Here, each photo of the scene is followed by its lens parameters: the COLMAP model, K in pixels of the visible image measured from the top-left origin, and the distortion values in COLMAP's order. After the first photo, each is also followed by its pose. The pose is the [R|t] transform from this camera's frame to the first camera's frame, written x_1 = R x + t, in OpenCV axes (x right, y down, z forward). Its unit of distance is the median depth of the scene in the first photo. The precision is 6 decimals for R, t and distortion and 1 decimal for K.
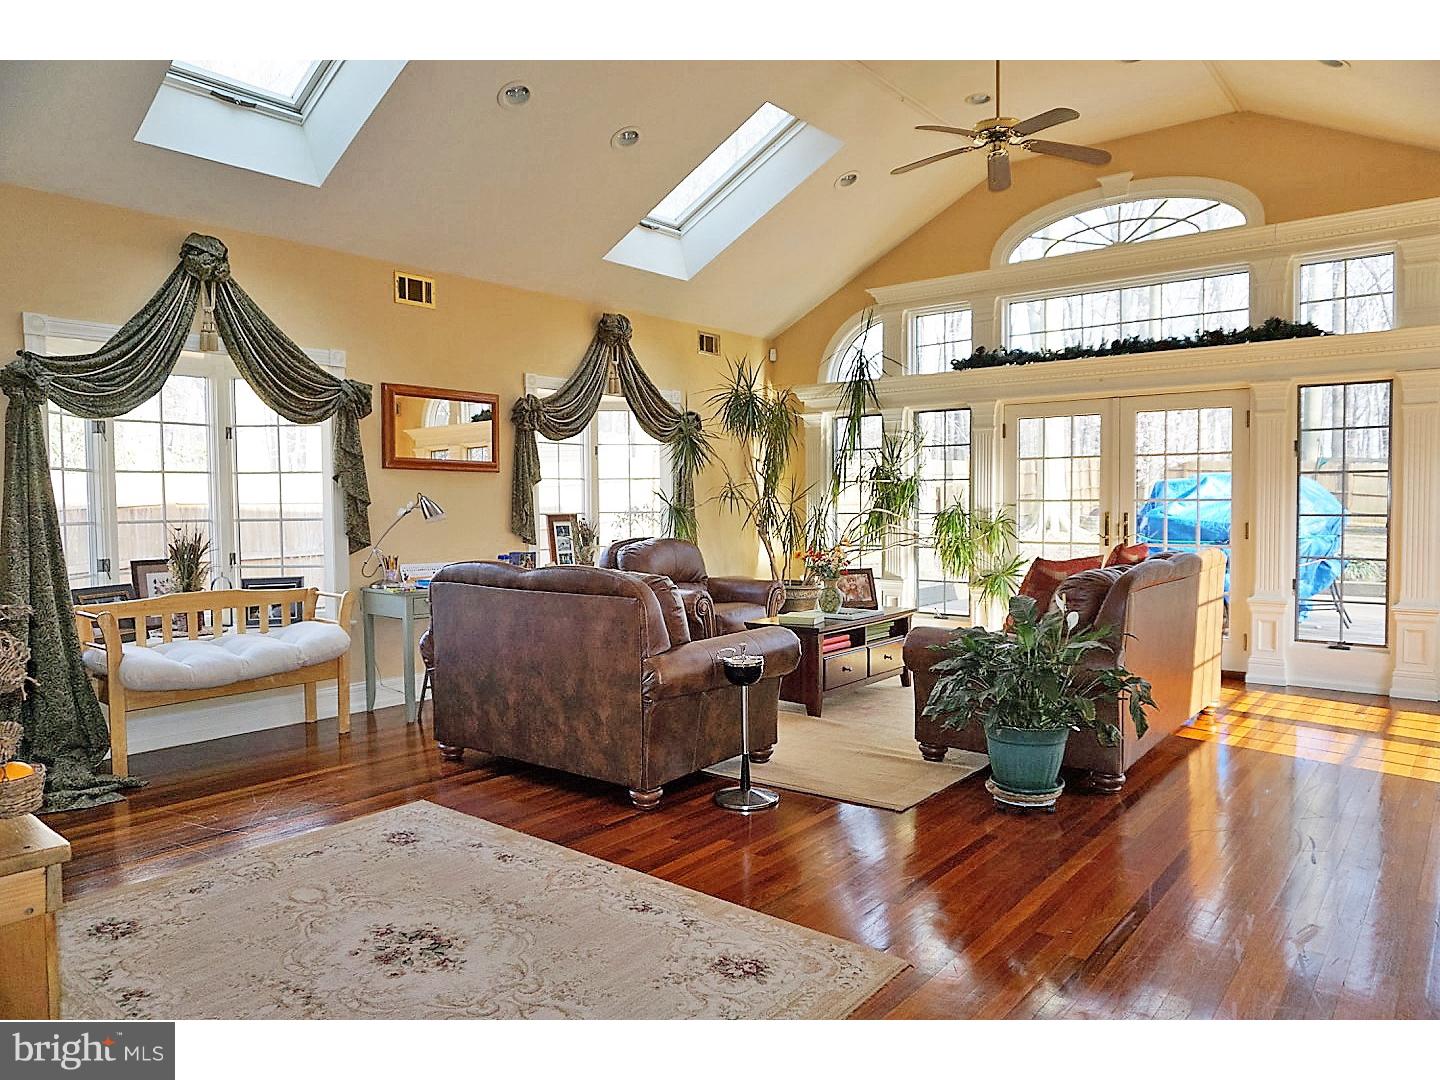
lens RADIAL K [[958.4, 0, 720.0], [0, 958.4, 540.0], [0, 0, 1]] dist [-0.049611, 0.039116]
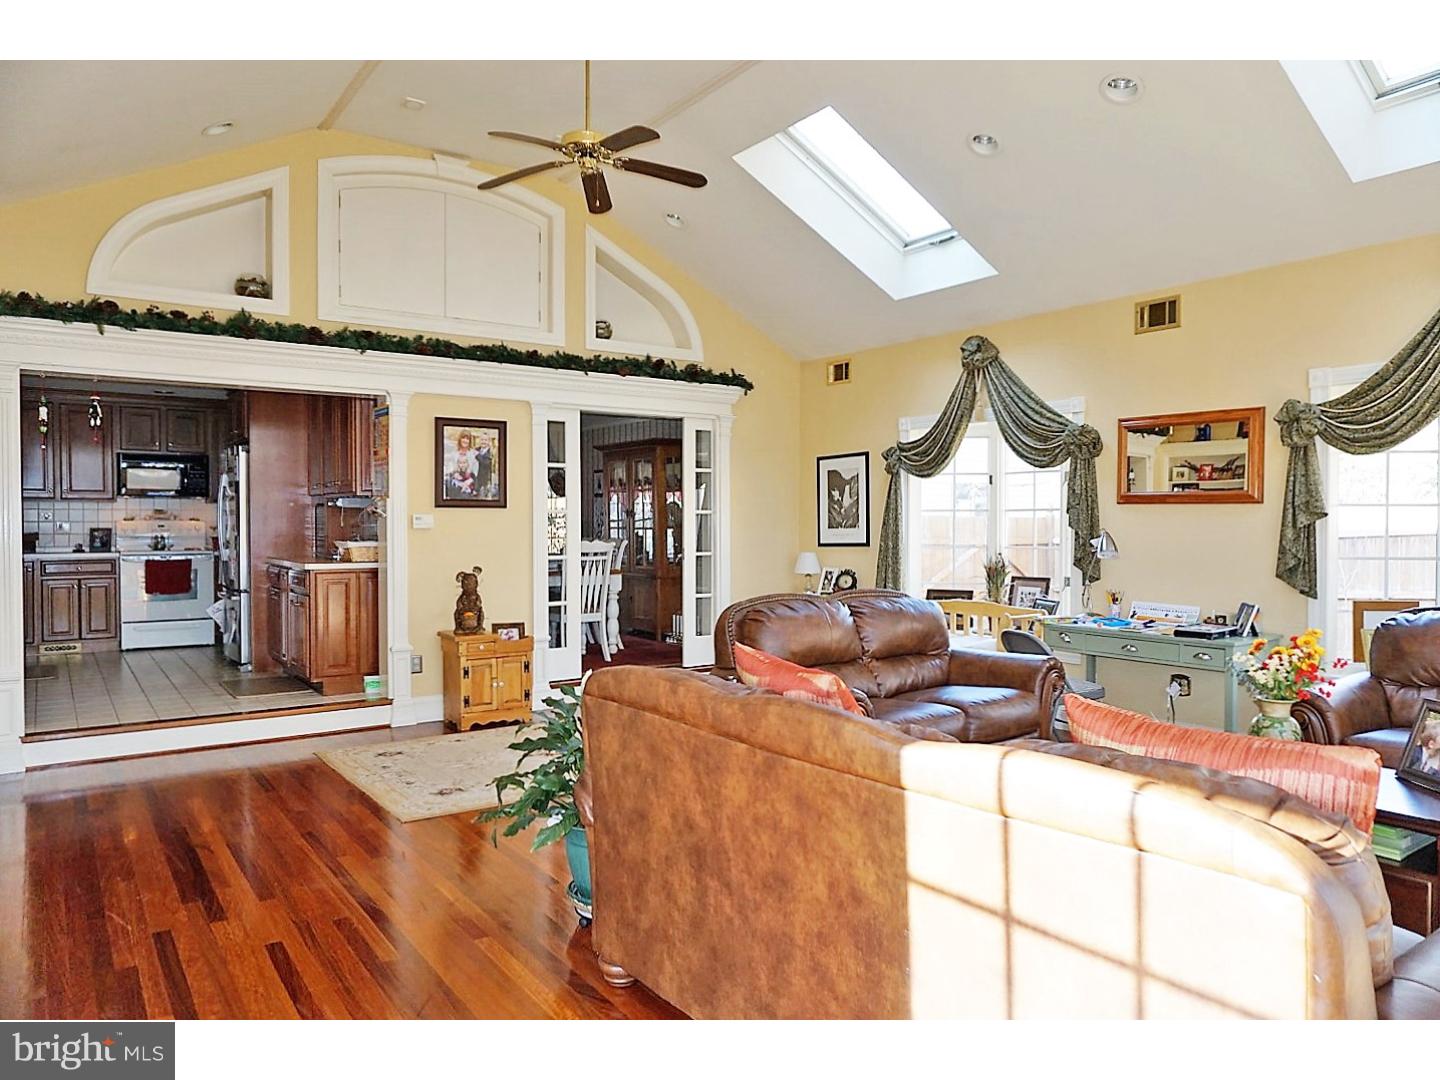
lens RADIAL K [[967.6, 0, 716.5], [0, 967.6, 541.6], [0, 0, 1]] dist [-0.044274, 0.027829]
pose [[-0.274190, 0.019858, -0.961471, 0.916448], [-0.041446, 0.998614, 0.032445, -0.064754], [0.960782, 0.048745, -0.272987, 1.111930]]
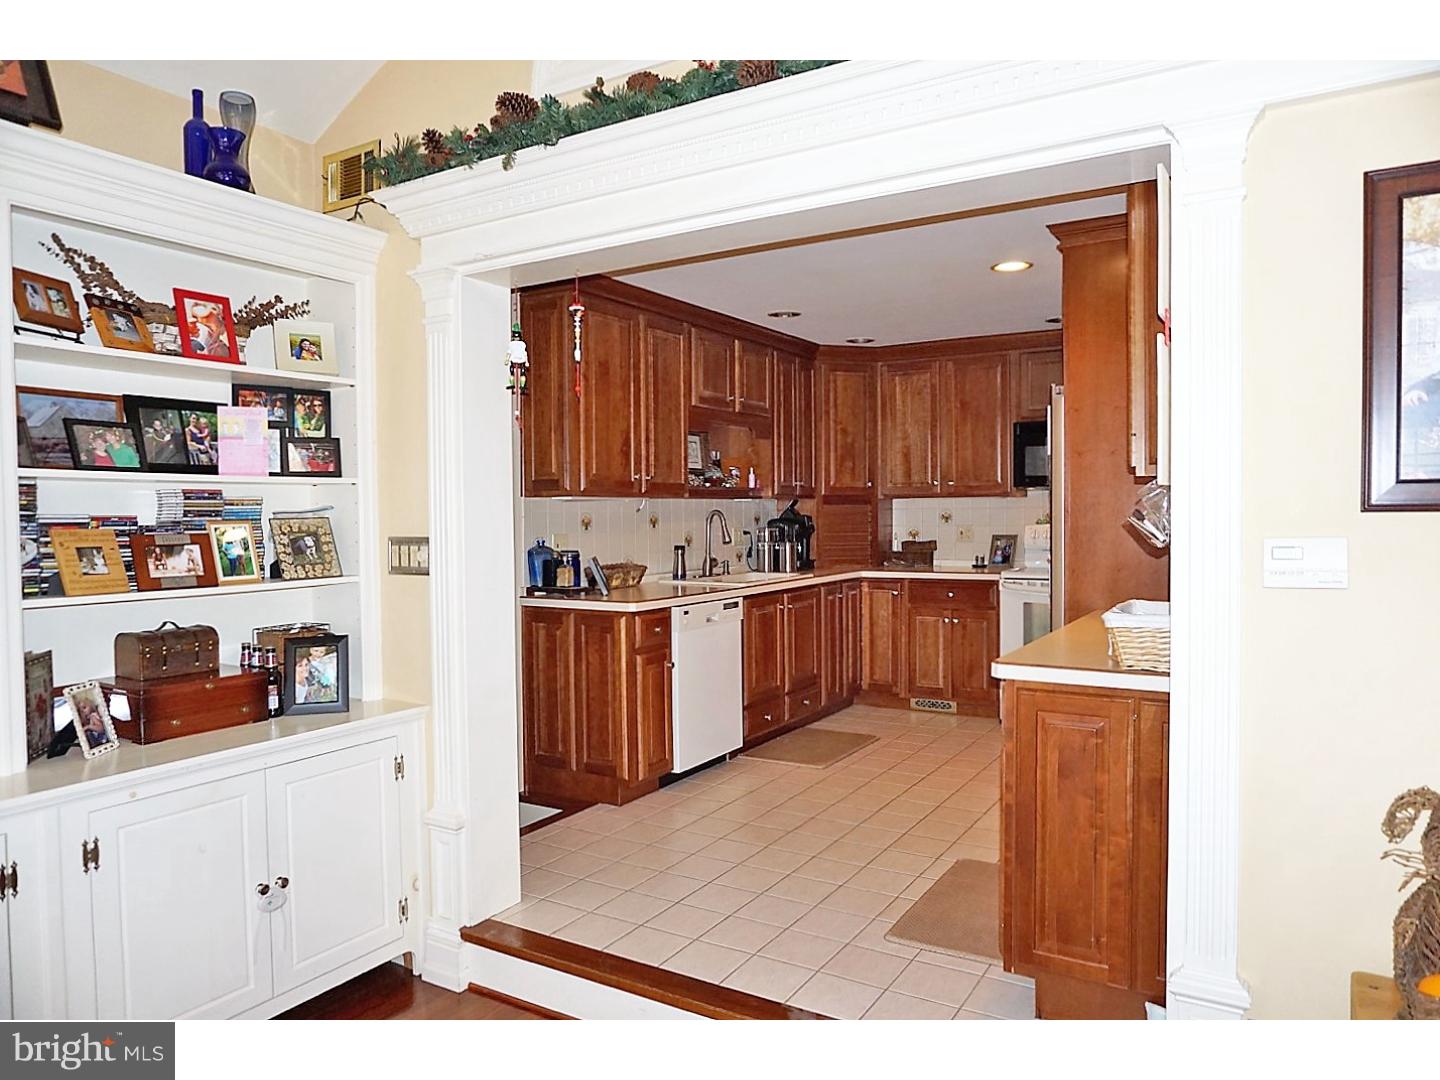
lens RADIAL K [[967.6, 0, 716.5], [0, 967.6, 541.6], [0, 0, 1]] dist [-0.044274, 0.027829]
pose [[-0.990959, 0.013984, -0.133435, 0.225302], [0.004241, 0.997321, 0.073023, -0.067786], [0.134098, 0.071797, -0.988364, 0.785741]]
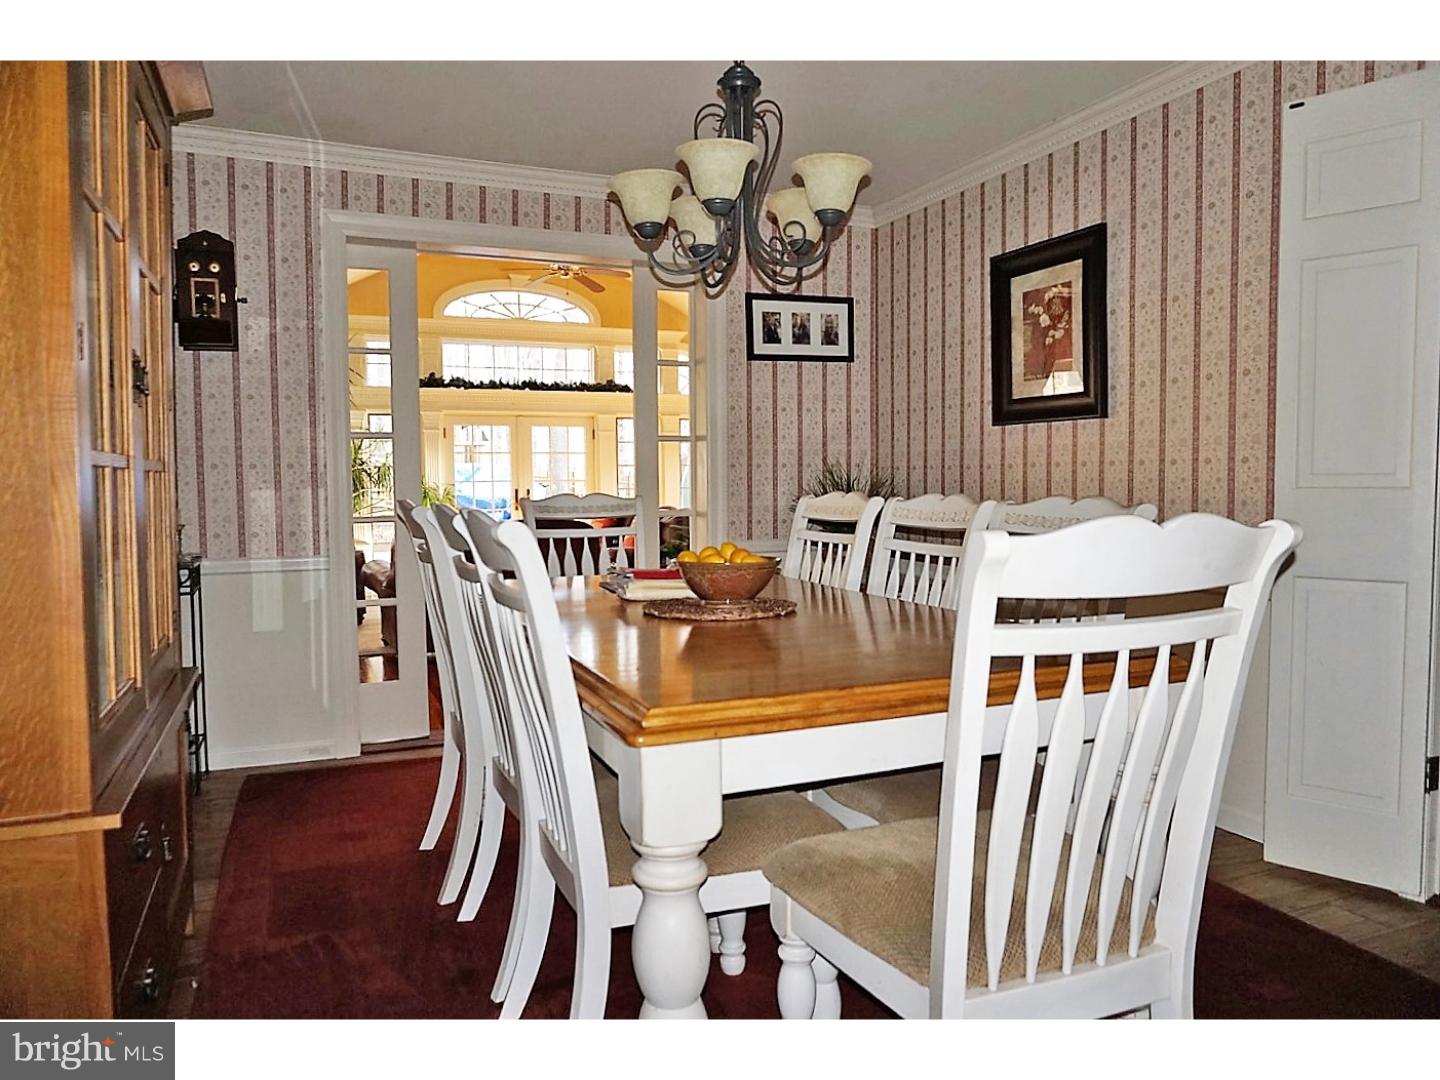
lens RADIAL K [[967.6, 0, 716.5], [0, 967.6, 541.6], [0, 0, 1]] dist [-0.044274, 0.027829]
pose [[0.465022, -0.056725, 0.883480, -0.962707], [0.045005, 0.998170, 0.040400, 0.009738], [-0.884154, 0.020974, 0.466724, -0.038669]]
